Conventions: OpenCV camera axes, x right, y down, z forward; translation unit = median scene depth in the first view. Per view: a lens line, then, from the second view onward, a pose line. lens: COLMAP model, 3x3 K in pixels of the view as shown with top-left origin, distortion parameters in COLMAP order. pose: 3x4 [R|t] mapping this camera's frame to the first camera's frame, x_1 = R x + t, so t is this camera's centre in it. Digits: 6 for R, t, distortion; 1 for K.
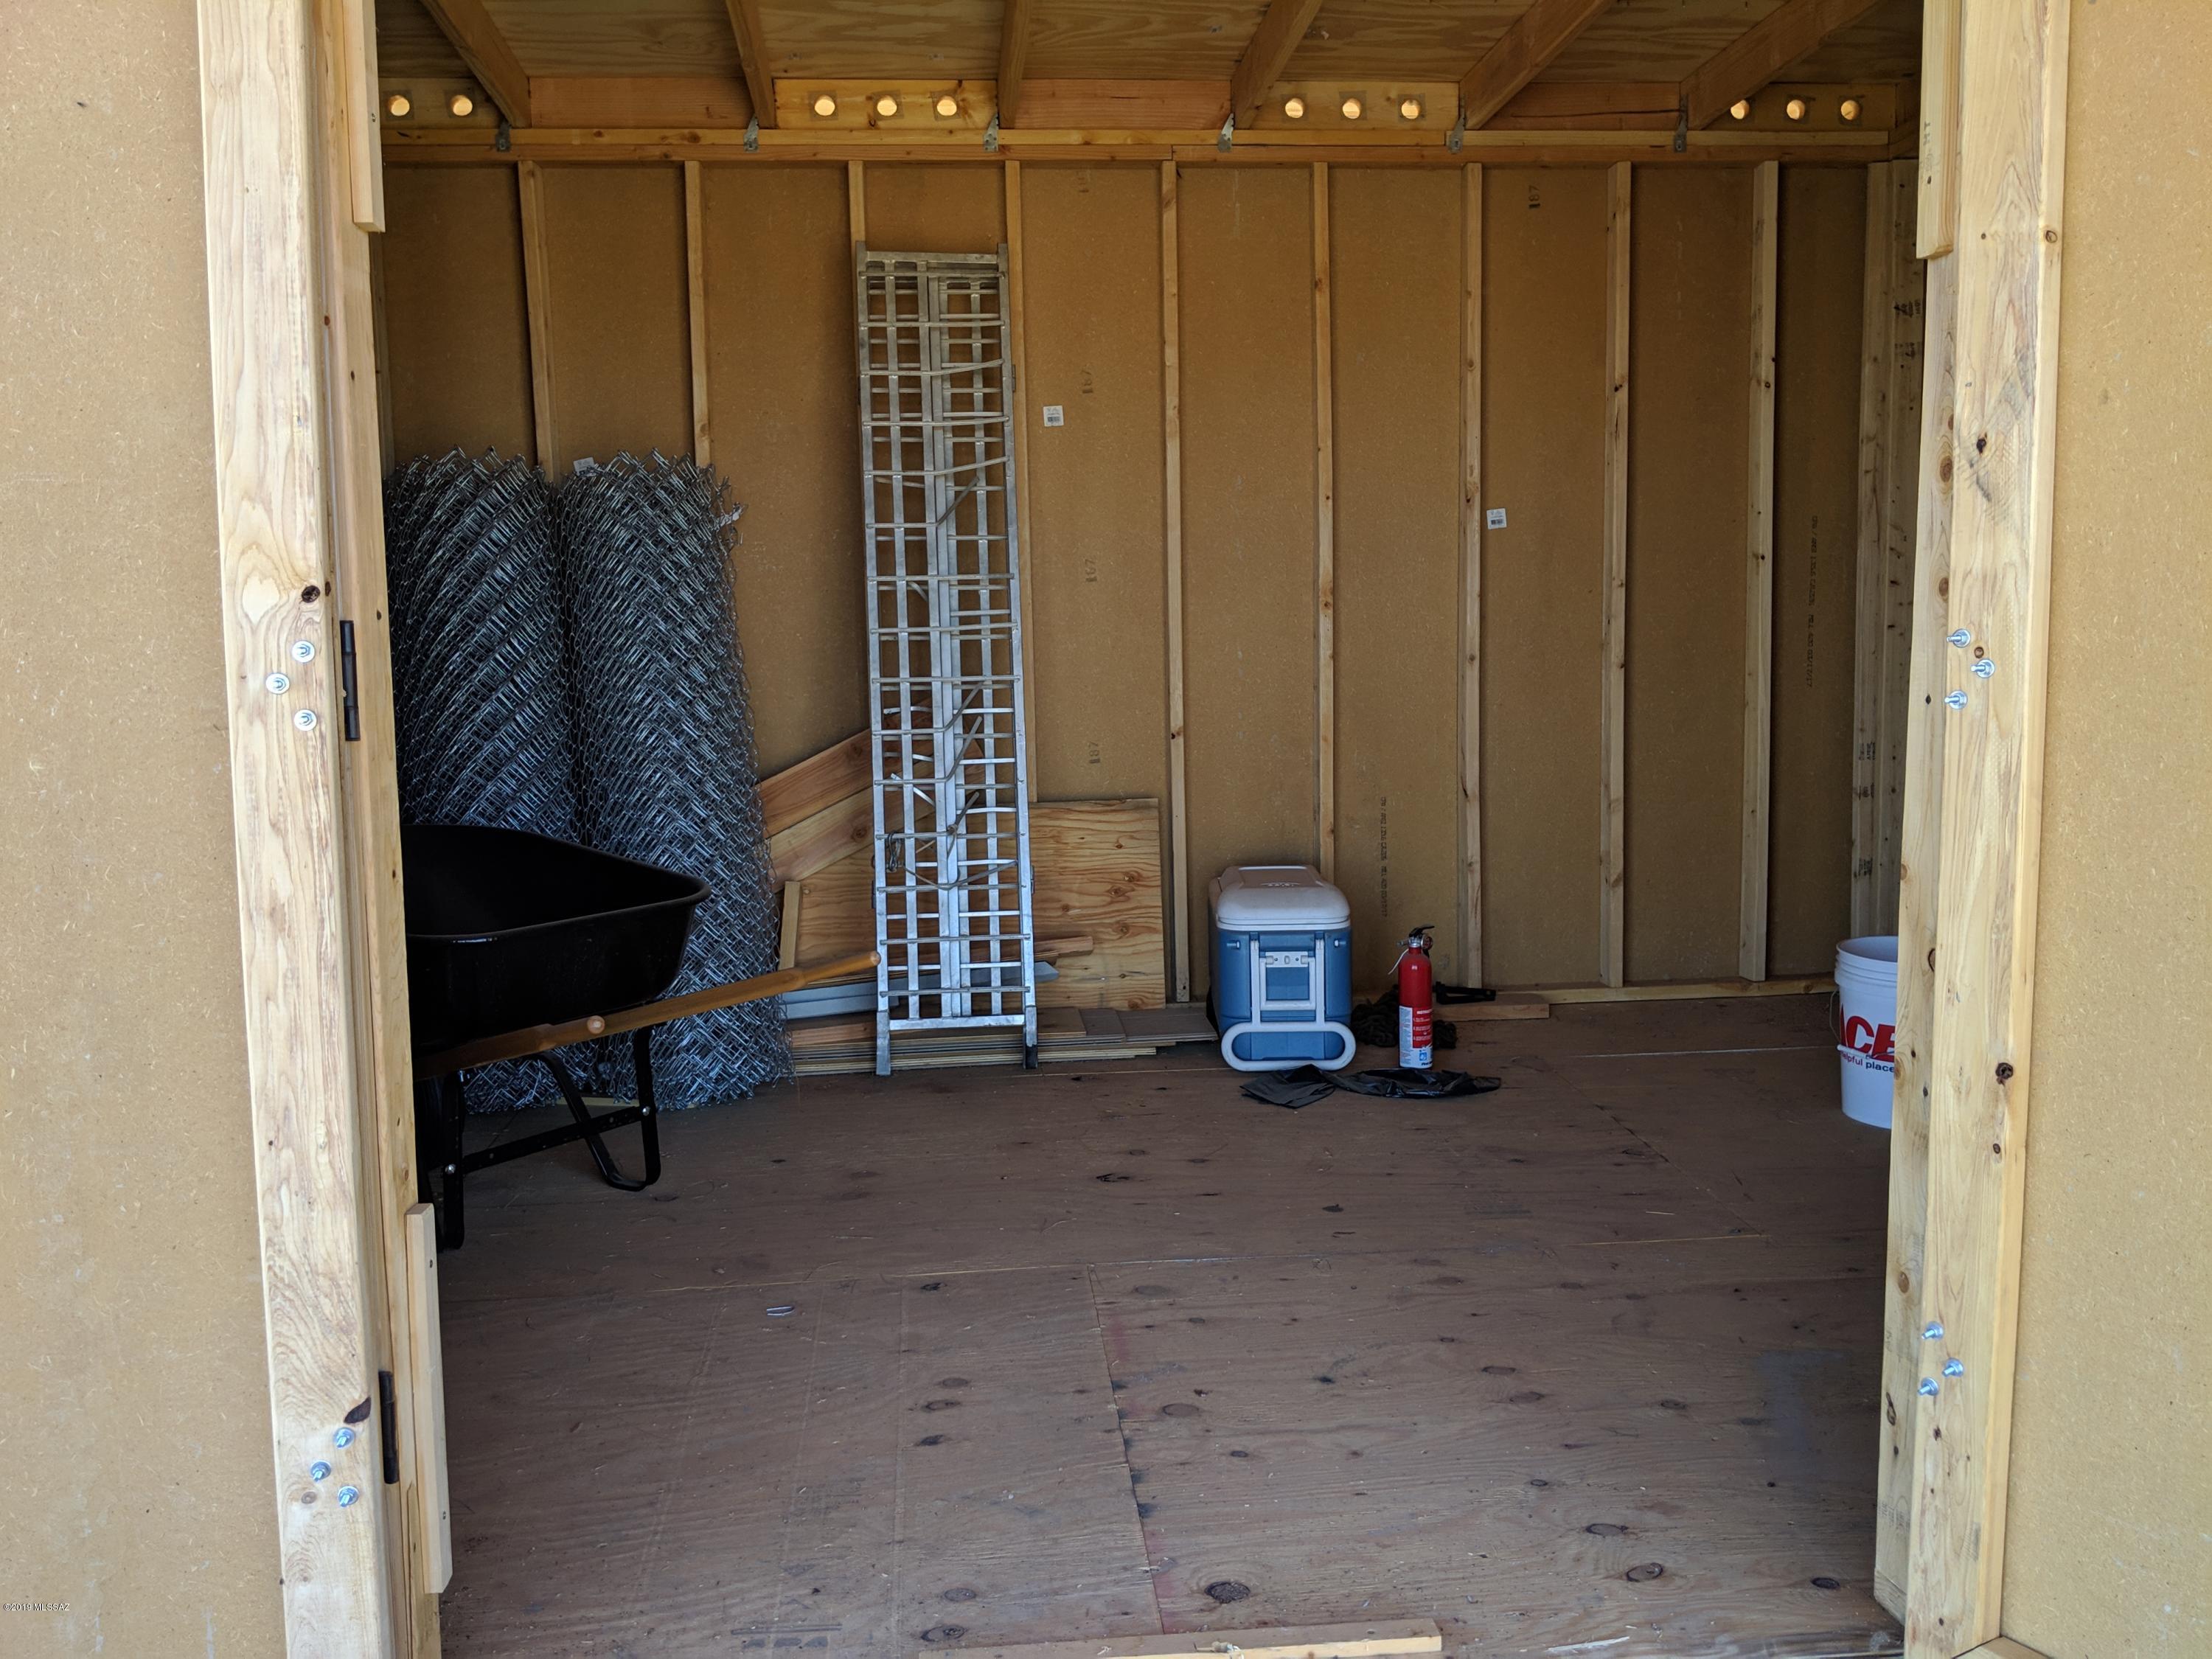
lens RADIAL K [[1790.8, 0, 1112.3], [0, 1790.8, 777.0], [0, 0, 1]] dist [0.153000, -0.364882]
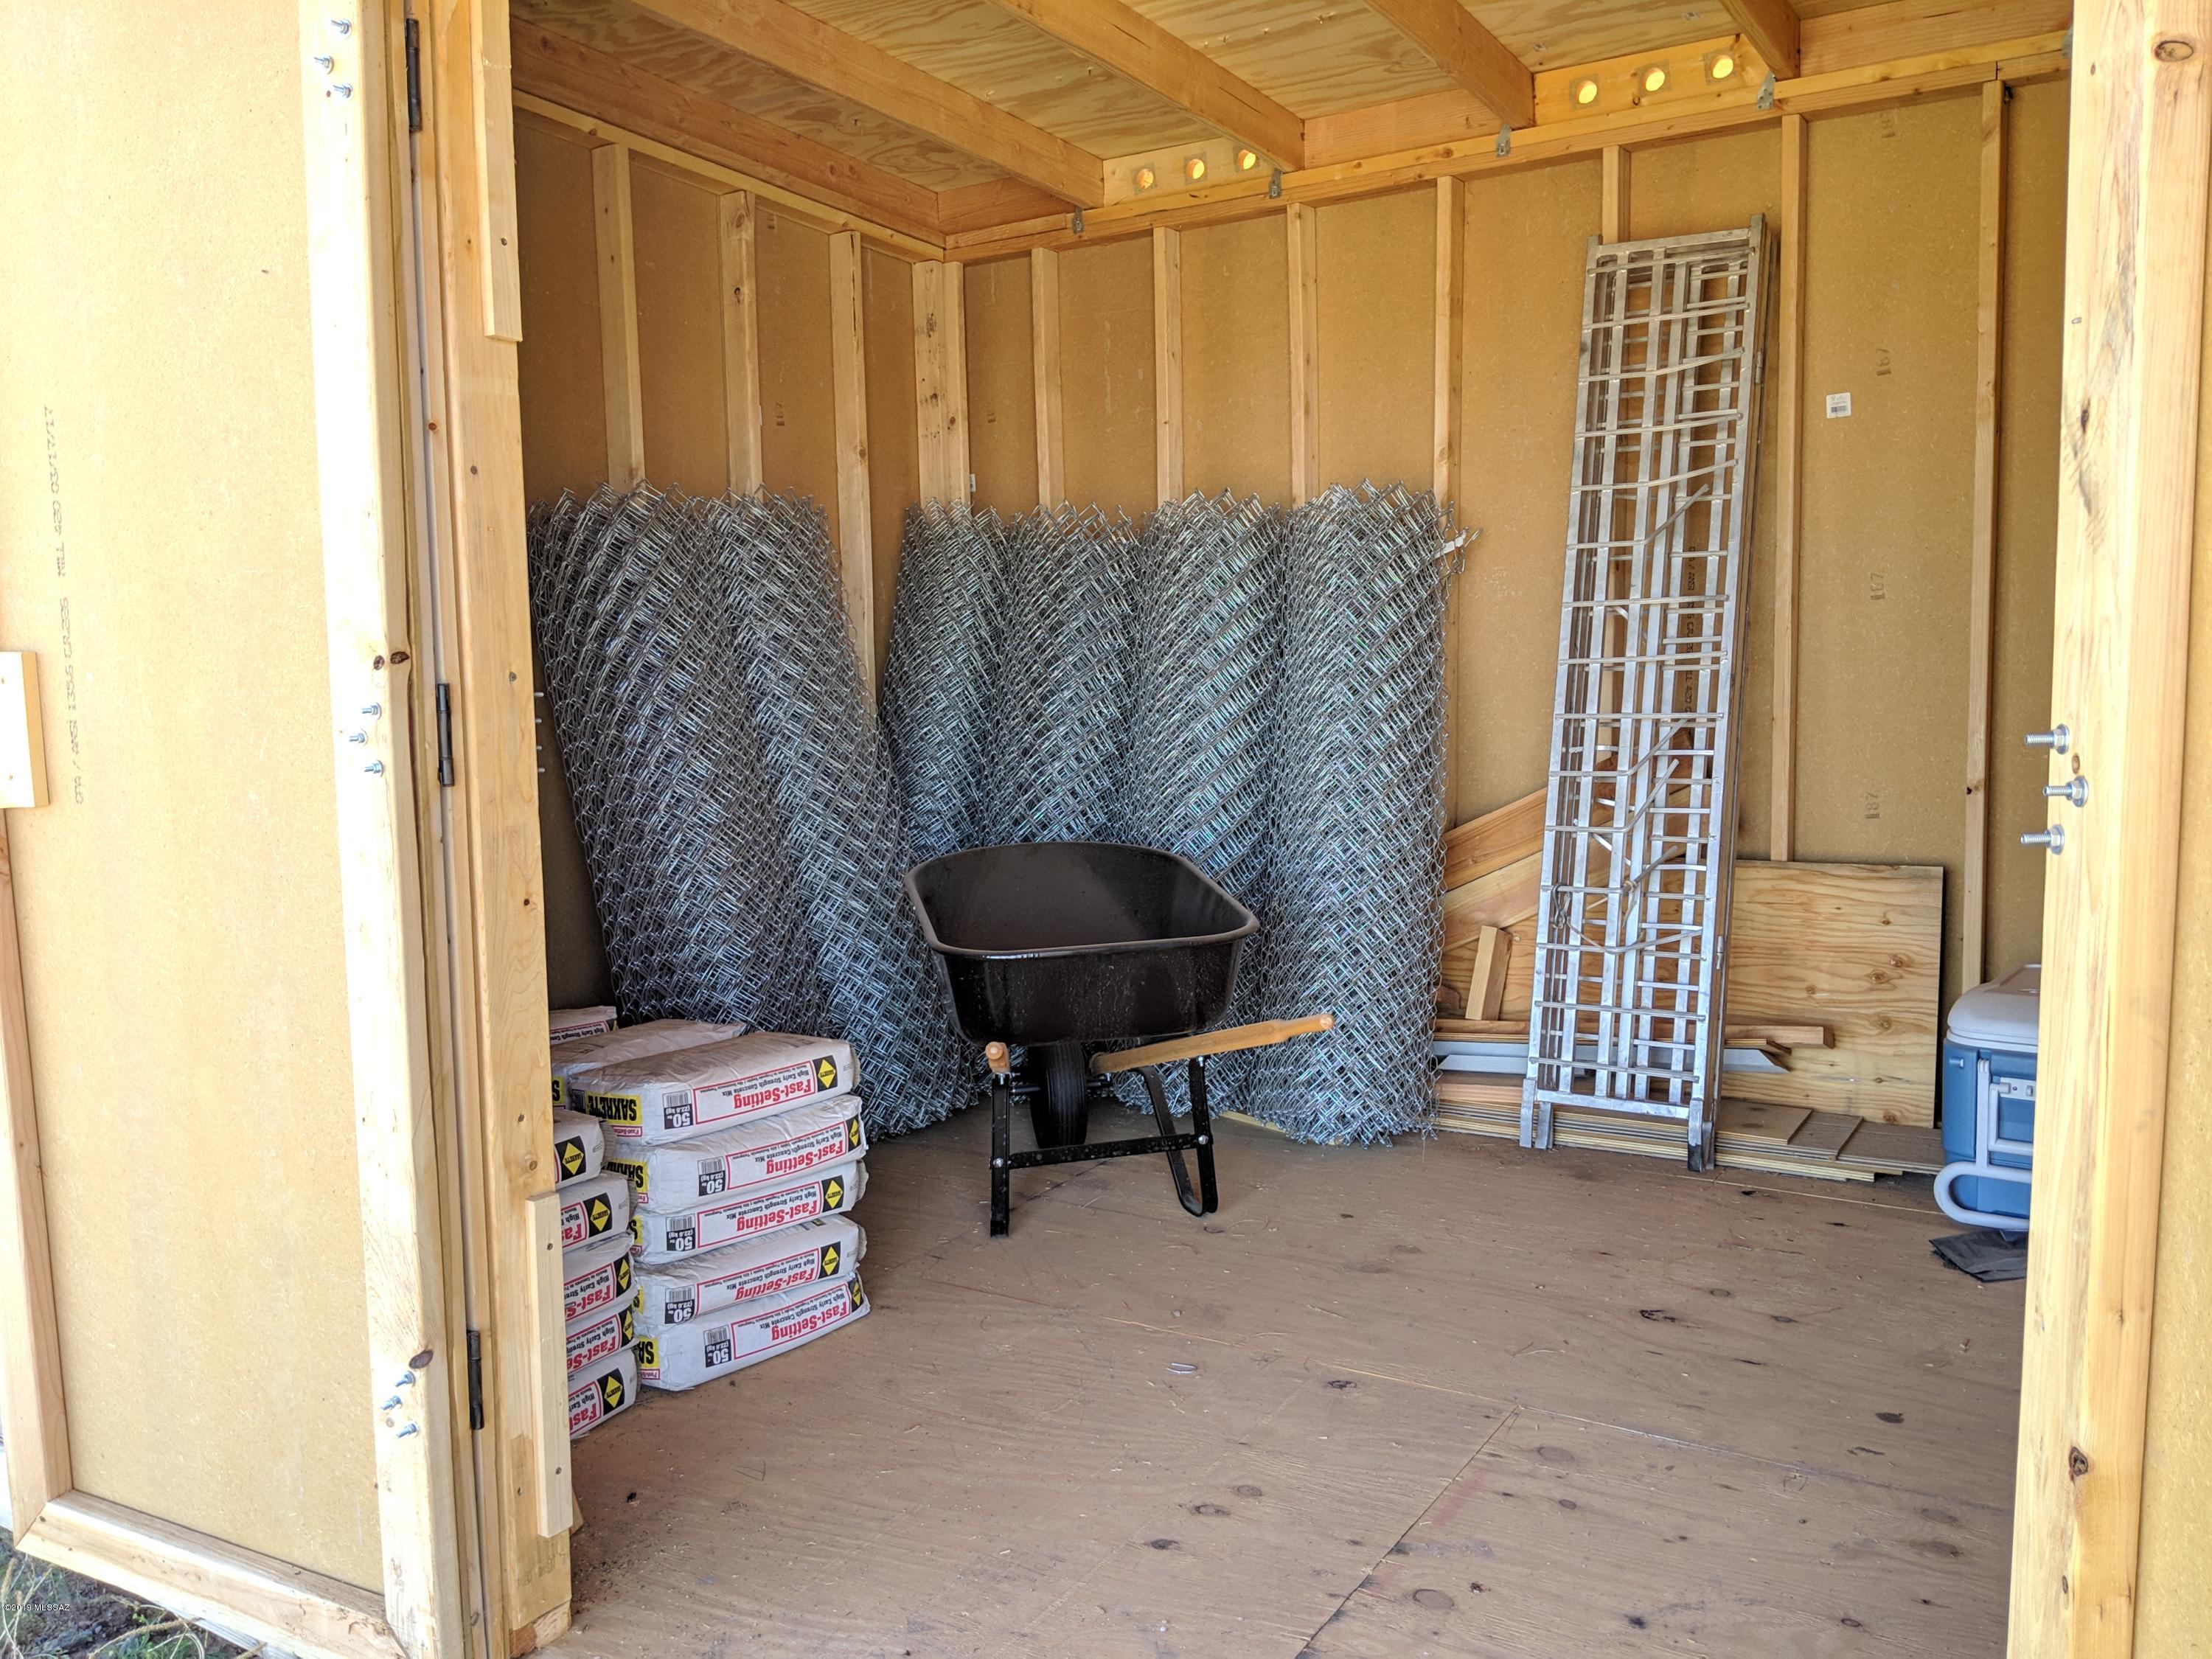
lens RADIAL K [[1786.4, 0, 1102.1], [0, 1786.4, 797.9], [0, 0, 1]] dist [0.091228, -0.175314]
pose [[0.792050, 0.052350, -0.608207, 0.244992], [-0.047785, 0.998576, 0.023721, -0.023267], [0.608583, 0.010276, 0.793424, 0.136850]]
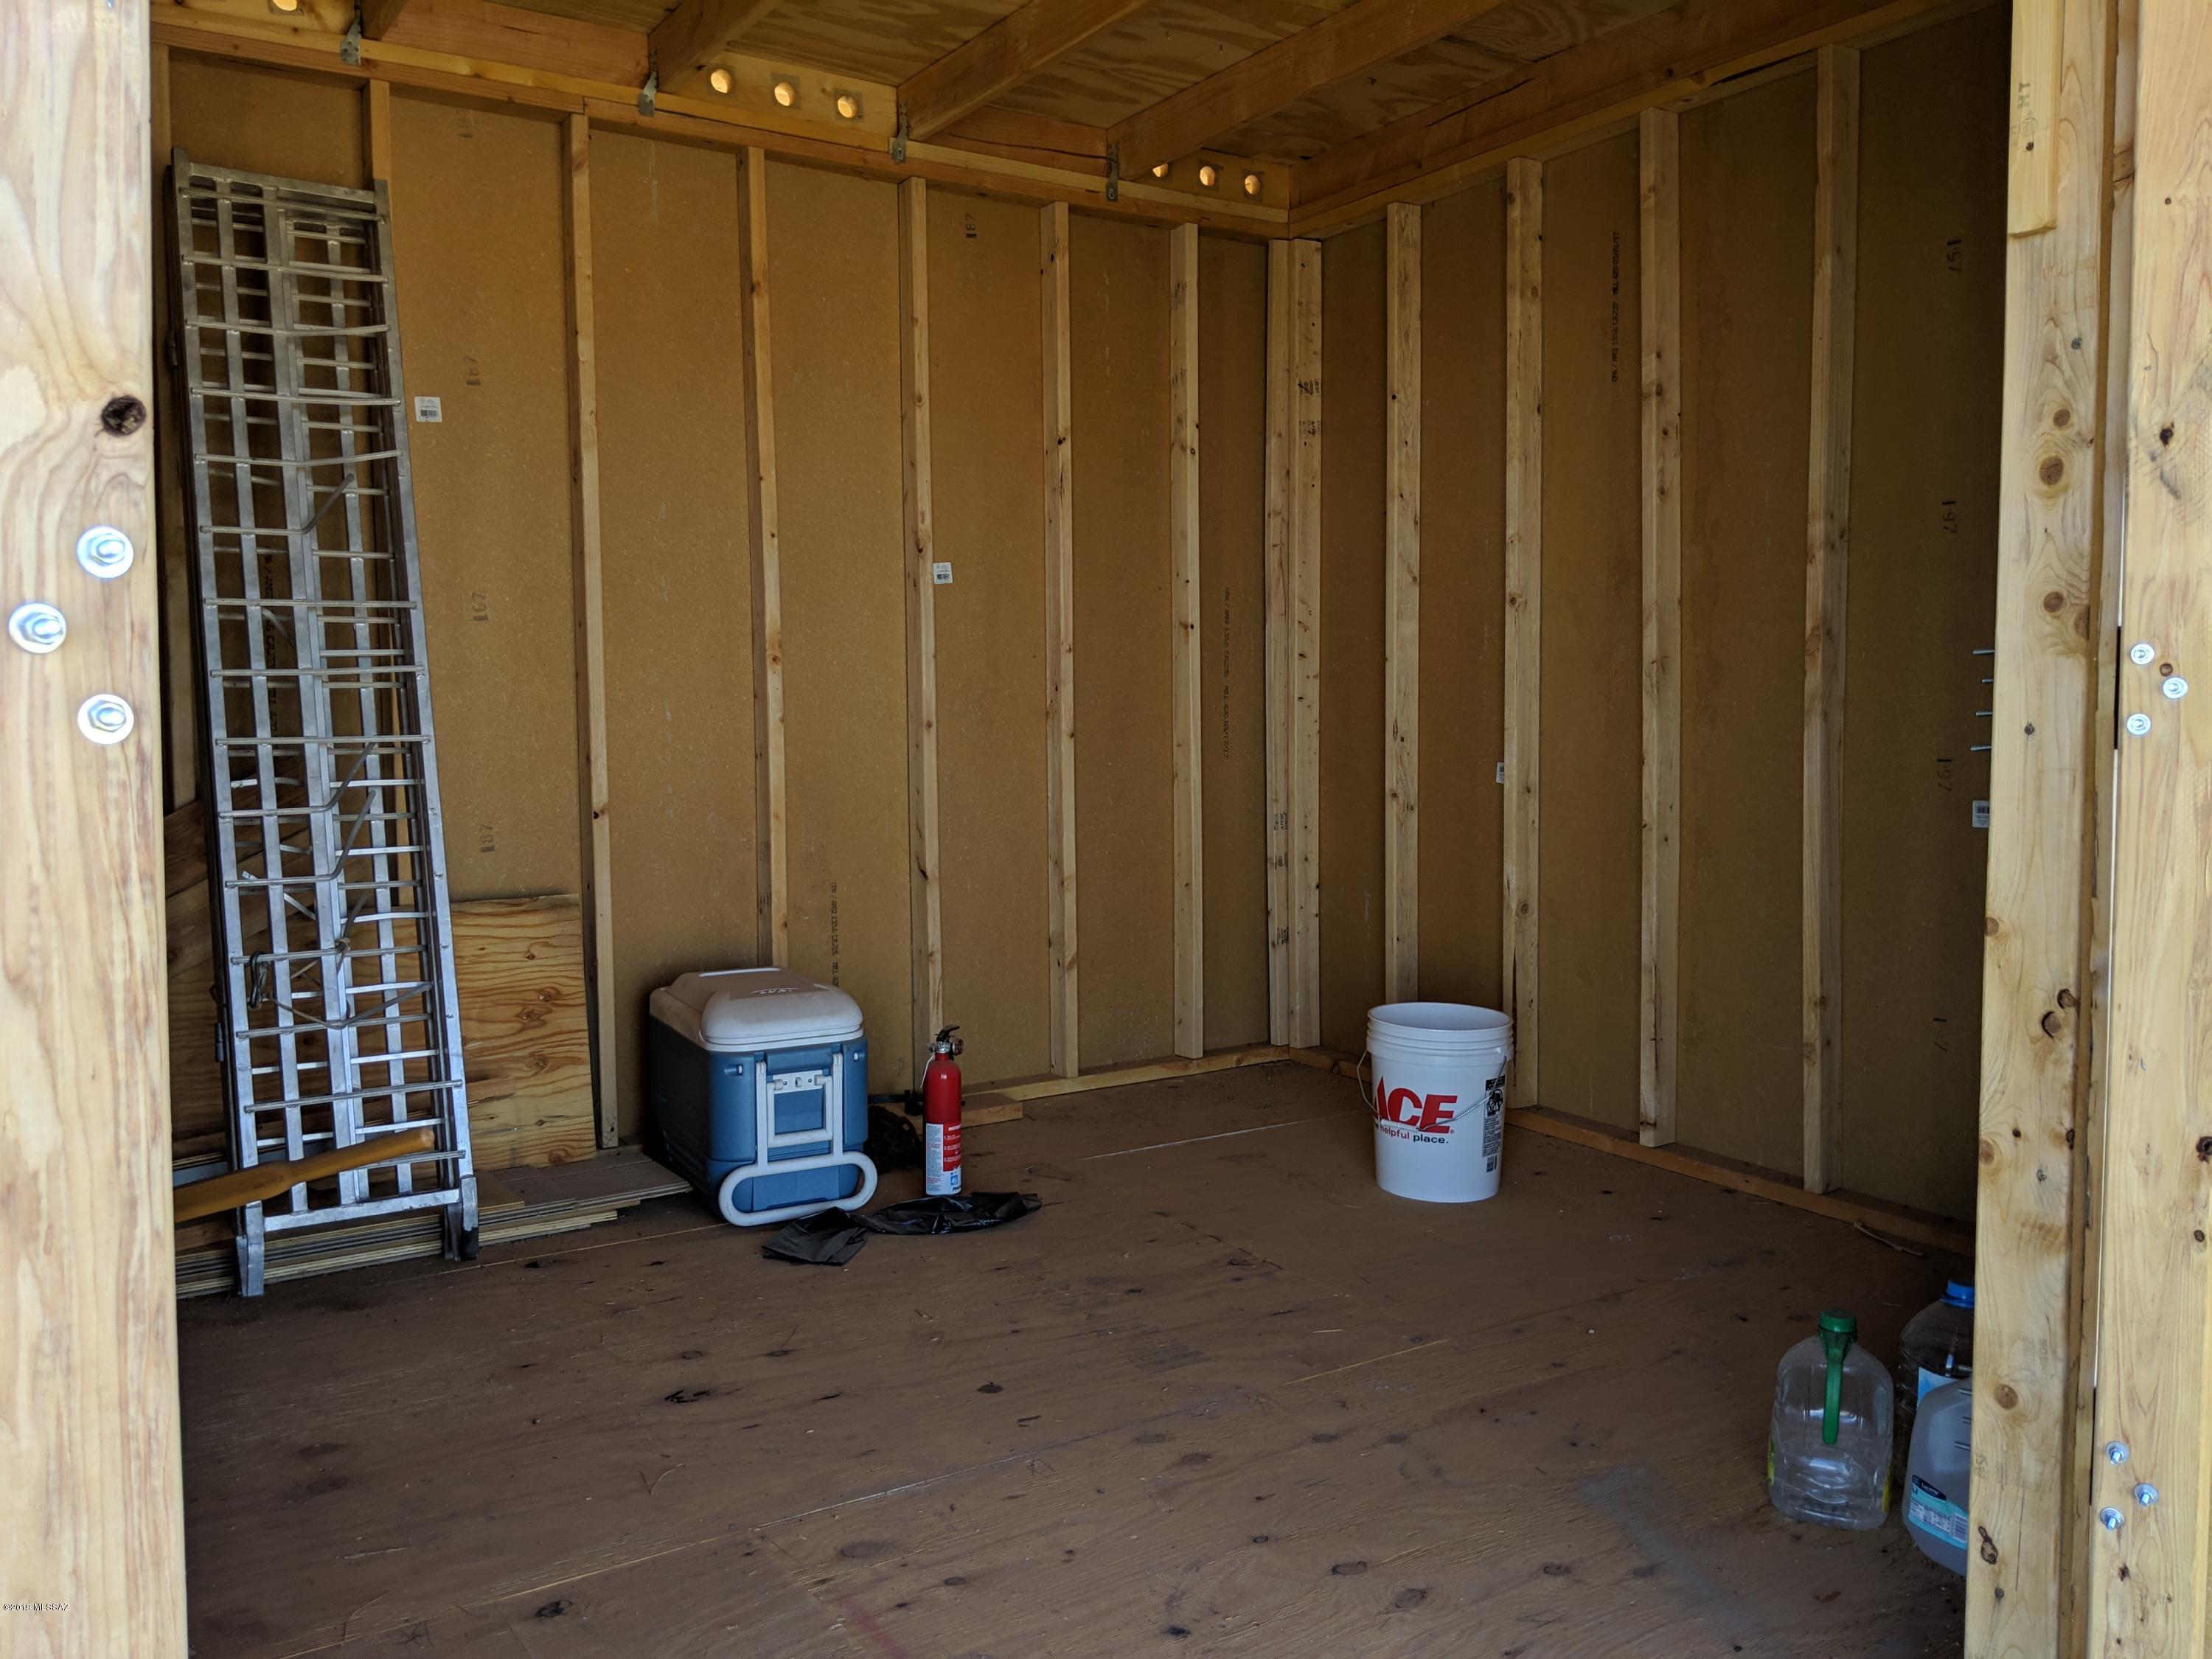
lens RADIAL K [[1786.4, 0, 1102.1], [0, 1786.4, 797.9], [0, 0, 1]] dist [0.091228, -0.175314]
pose [[0.880931, -0.011458, 0.473105, -0.165719], [0.030501, 0.999003, -0.032600, 0.002553], [-0.472260, 0.043149, 0.880403, 0.202328]]
